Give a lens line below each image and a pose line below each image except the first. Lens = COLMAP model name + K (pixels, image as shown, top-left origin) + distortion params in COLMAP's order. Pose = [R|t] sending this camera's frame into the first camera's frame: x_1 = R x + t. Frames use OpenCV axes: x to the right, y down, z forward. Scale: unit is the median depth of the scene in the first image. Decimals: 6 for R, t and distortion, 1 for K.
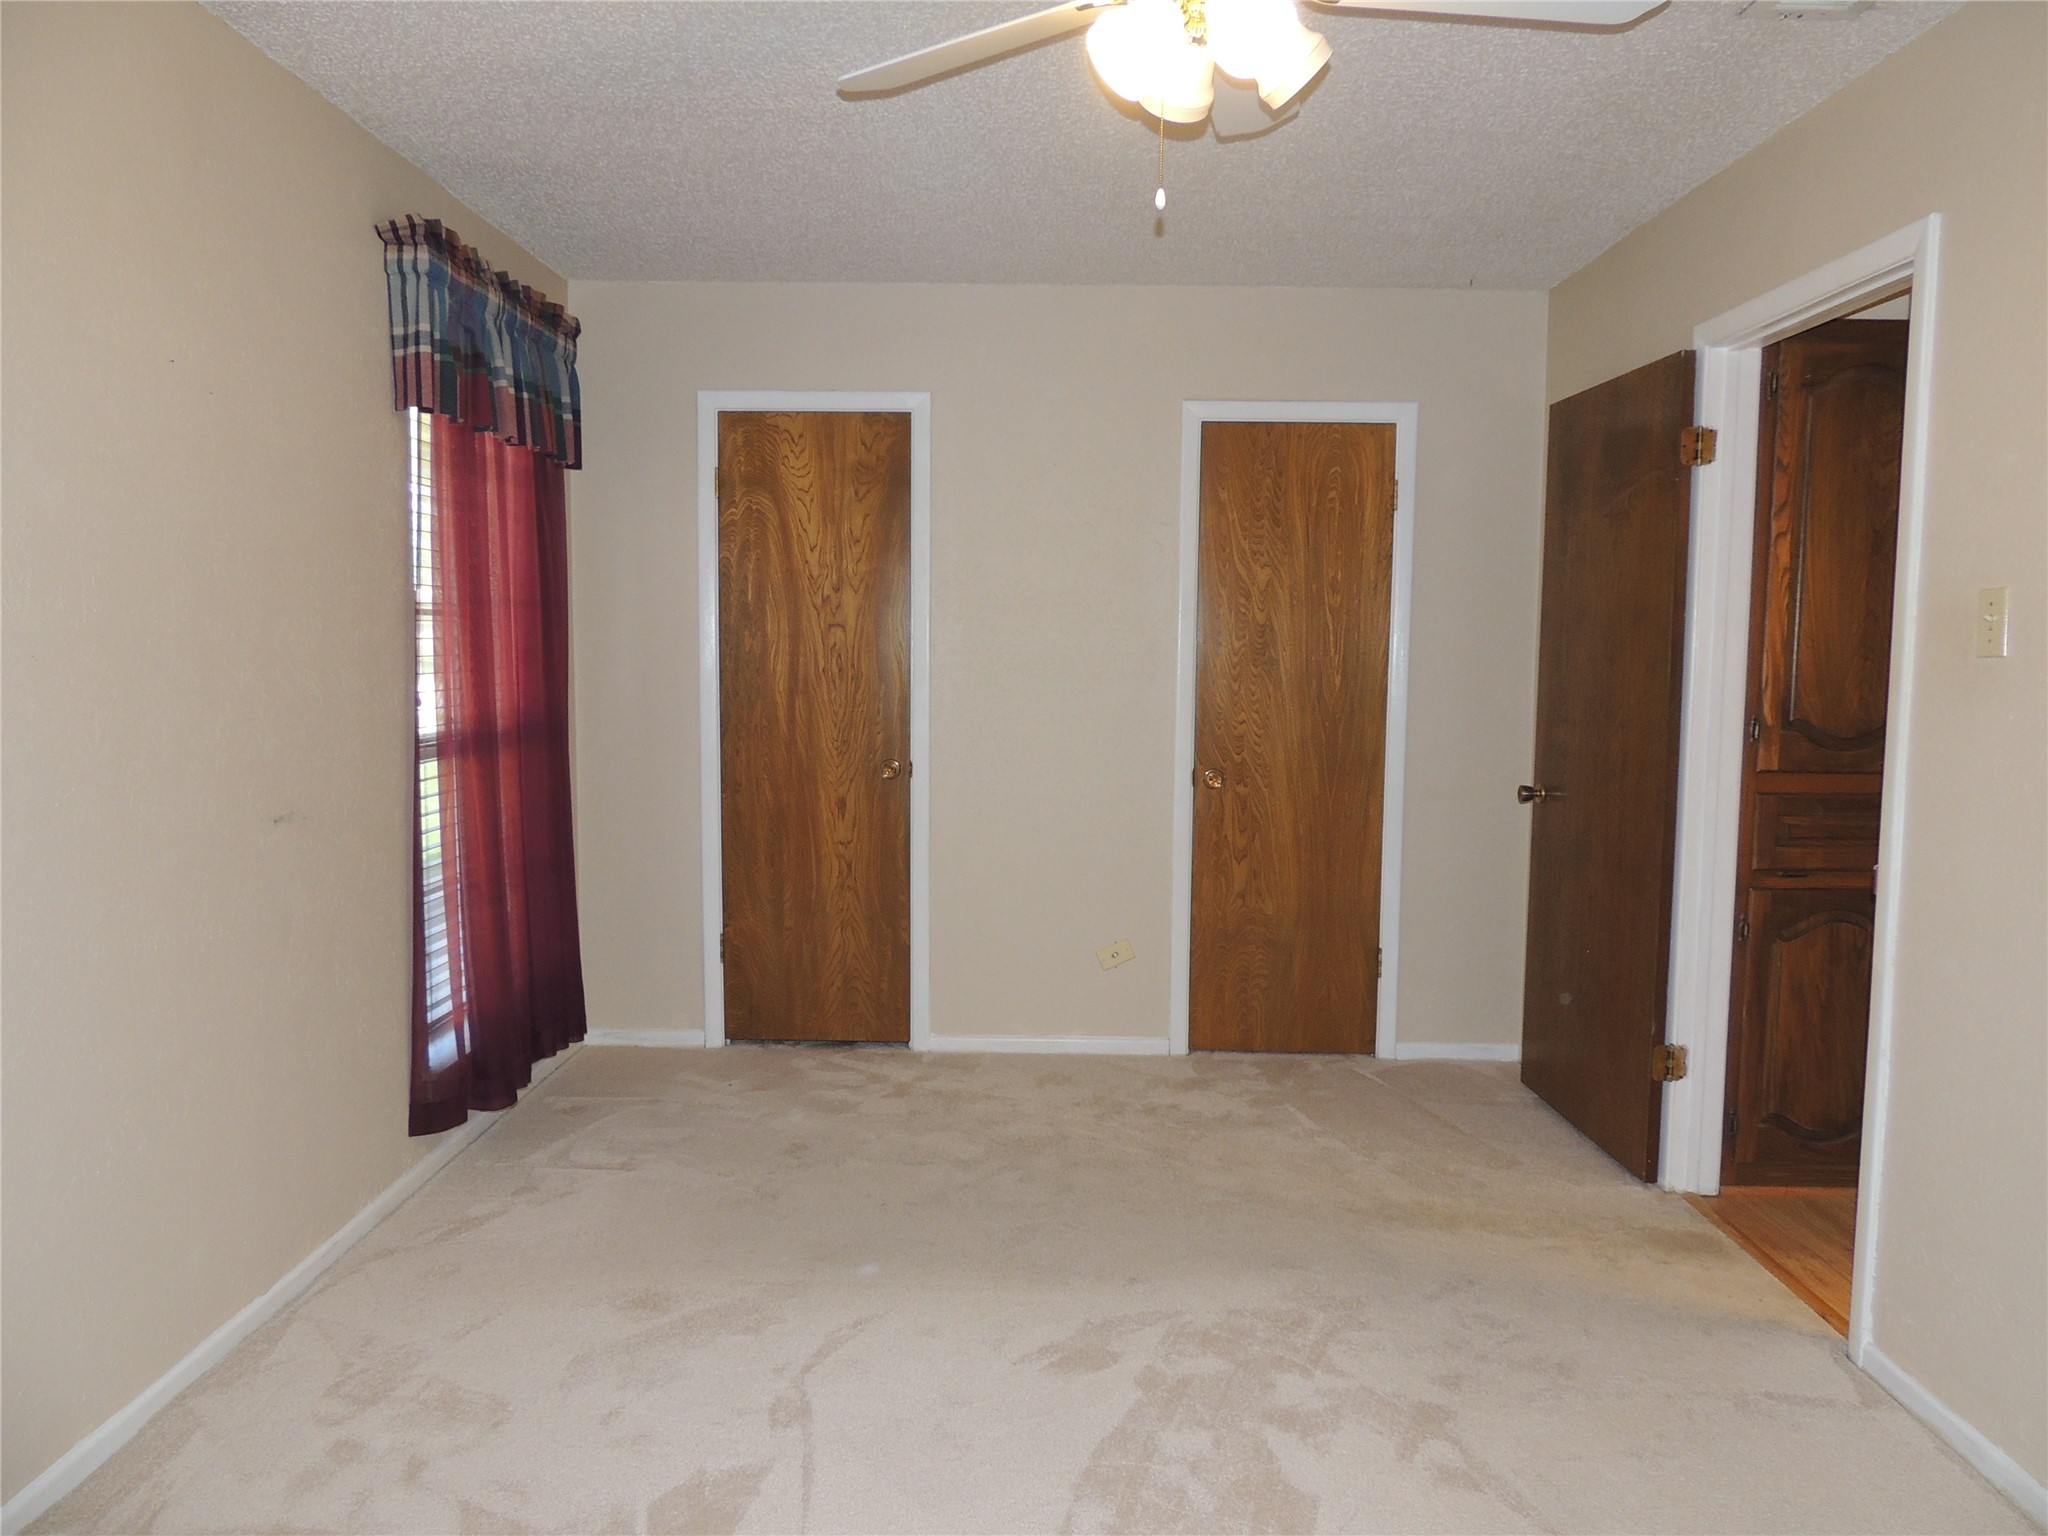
lens RADIAL K [[1454.2, 0, 1005.9], [0, 1454.2, 782.9], [0, 0, 1]] dist [-0.018856, 0.000520]
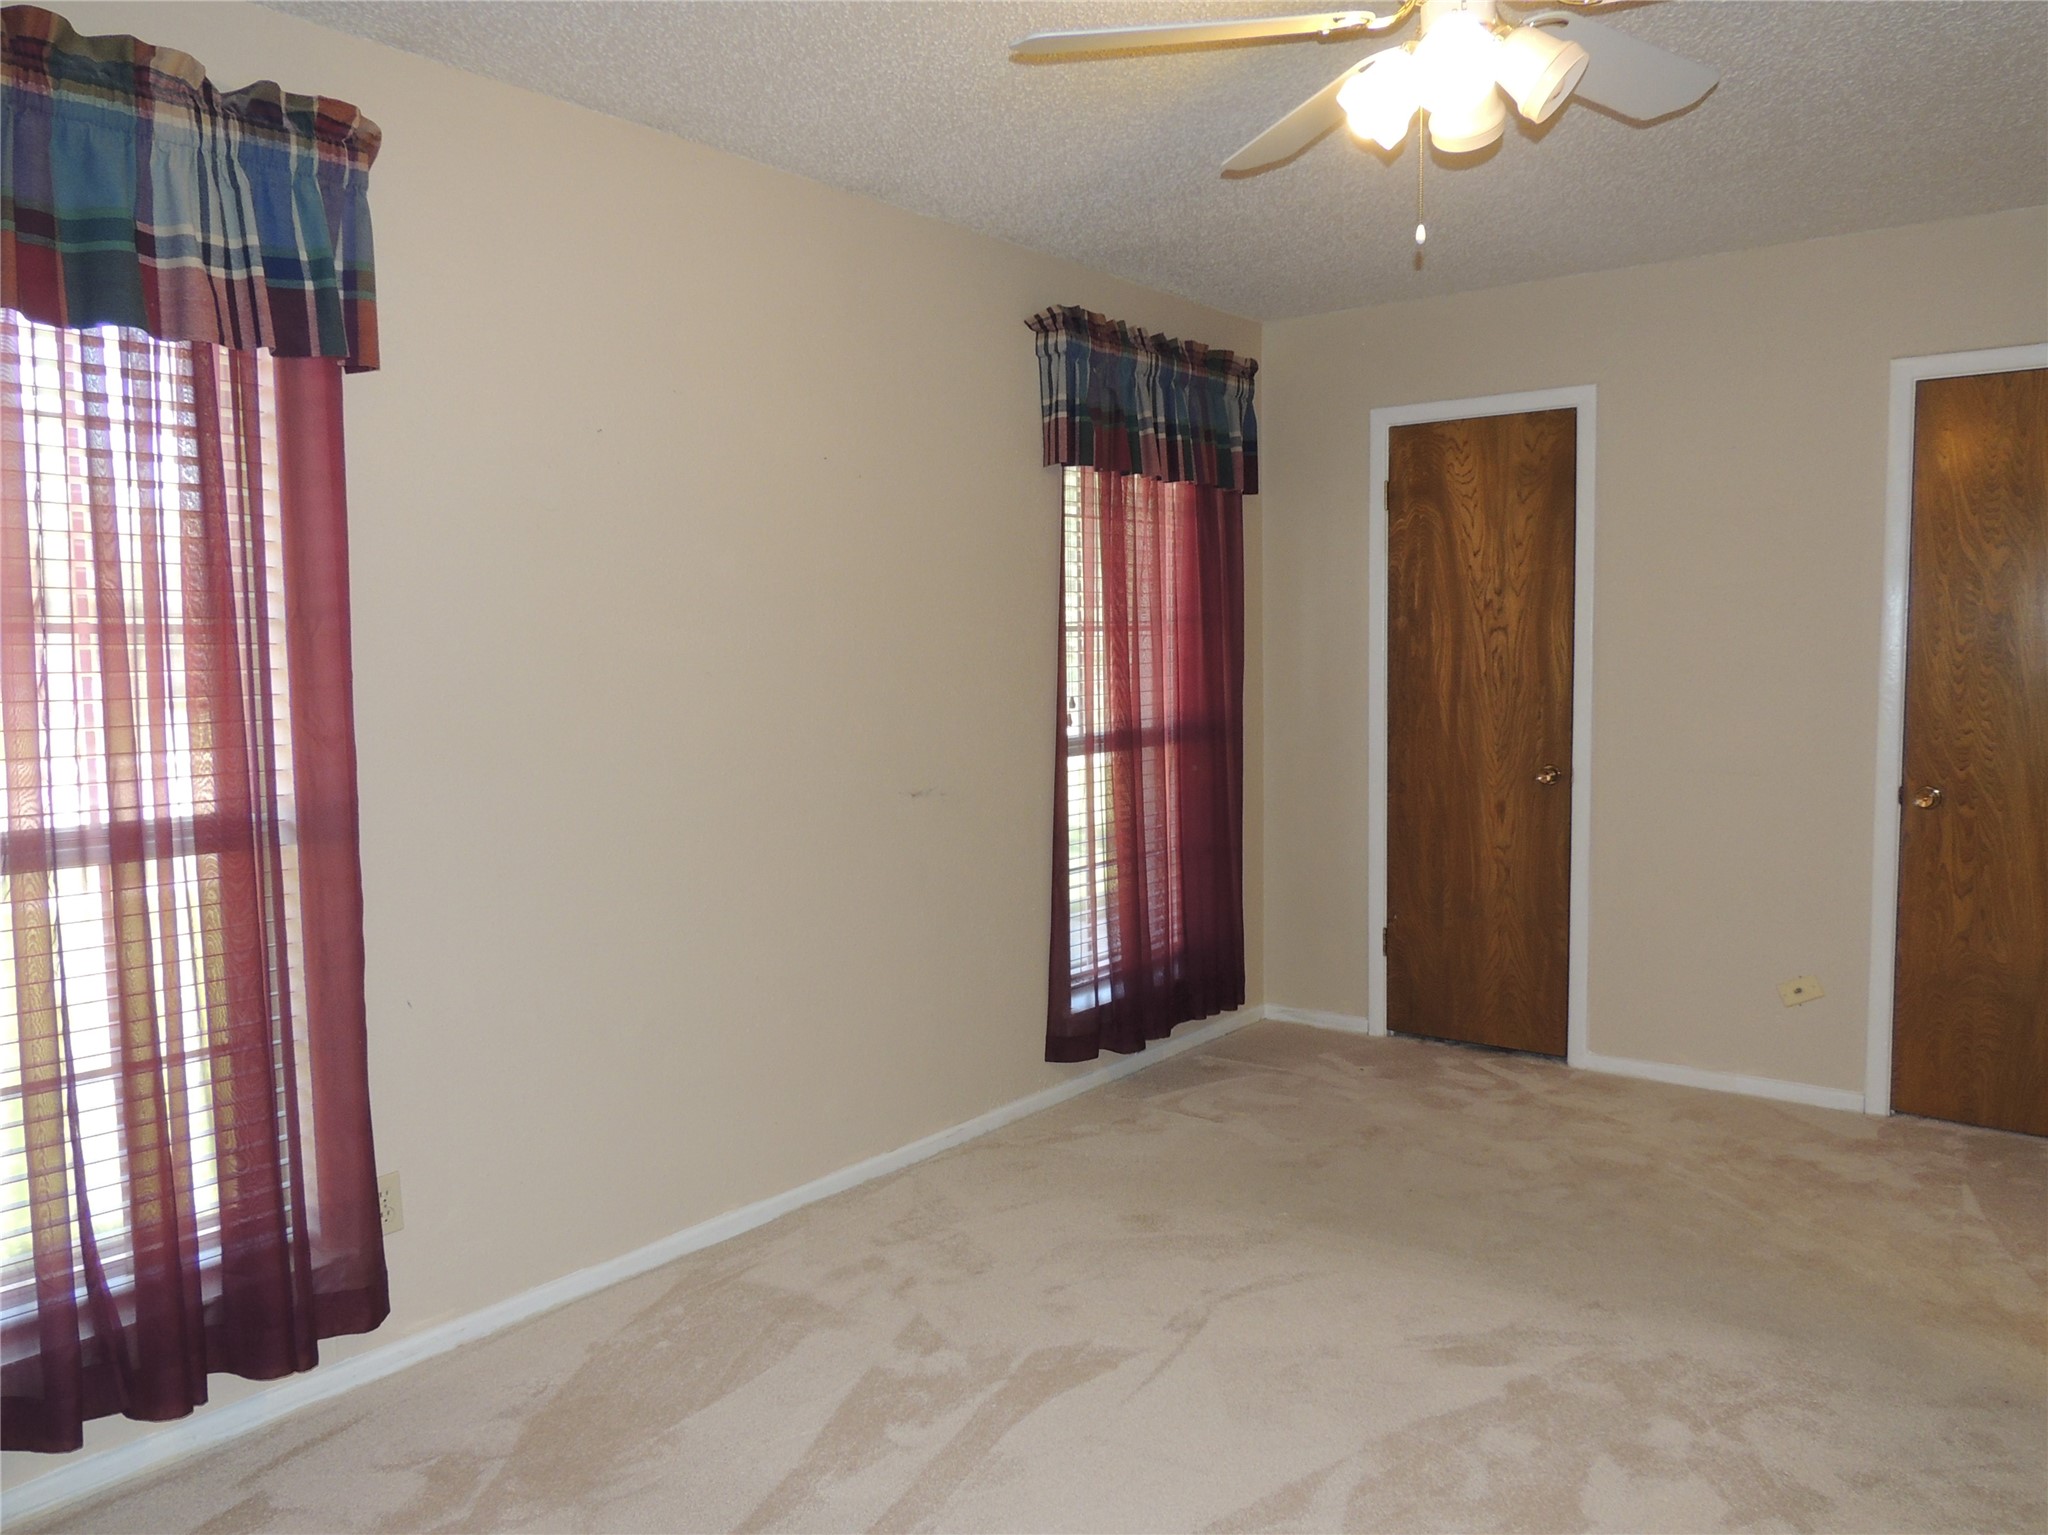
lens RADIAL K [[1454.2, 0, 955.9], [0, 1454.2, 779.7], [0, 0, 1]] dist [-0.018856, 0.000520]
pose [[0.798801, 0.033709, -0.600650, 0.198911], [-0.035873, 0.999321, 0.008376, 0.000168], [0.600525, 0.014857, 0.799468, -0.019475]]
